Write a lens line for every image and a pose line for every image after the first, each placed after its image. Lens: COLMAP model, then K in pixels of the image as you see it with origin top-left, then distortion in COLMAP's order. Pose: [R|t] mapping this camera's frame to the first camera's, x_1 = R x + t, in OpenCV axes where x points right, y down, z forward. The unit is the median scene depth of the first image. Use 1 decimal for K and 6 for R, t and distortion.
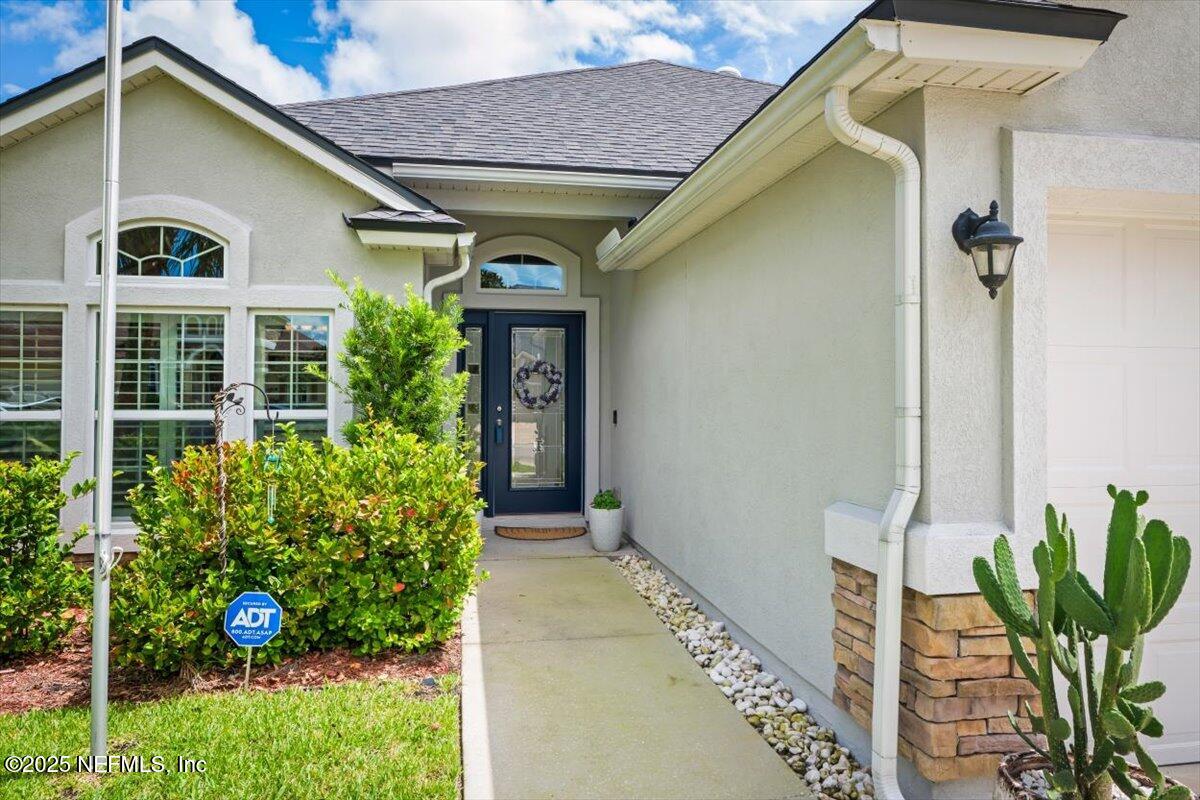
lens RADIAL K [[774.9, 0, 600.8], [0, 774.9, 368.7], [0, 0, 1]] dist [0.004022, 0.001626]
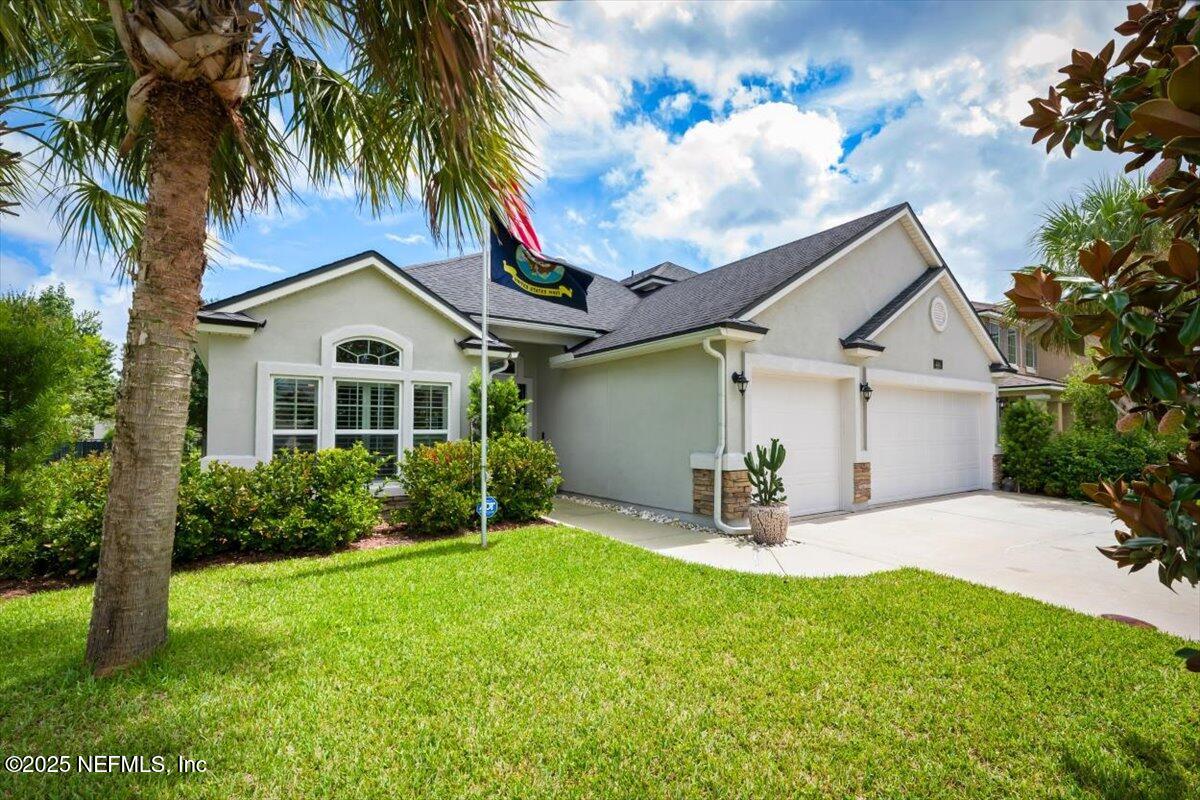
lens RADIAL K [[560.2, 0, 602.2], [0, 560.2, 394.5], [0, 0, 1]] dist [0.002364, 0.000614]
pose [[0.912658, 0.024009, 0.408018, -0.944629], [-0.011347, 0.999377, -0.033426, 0.005410], [-0.408566, 0.025877, 0.912362, -0.949299]]
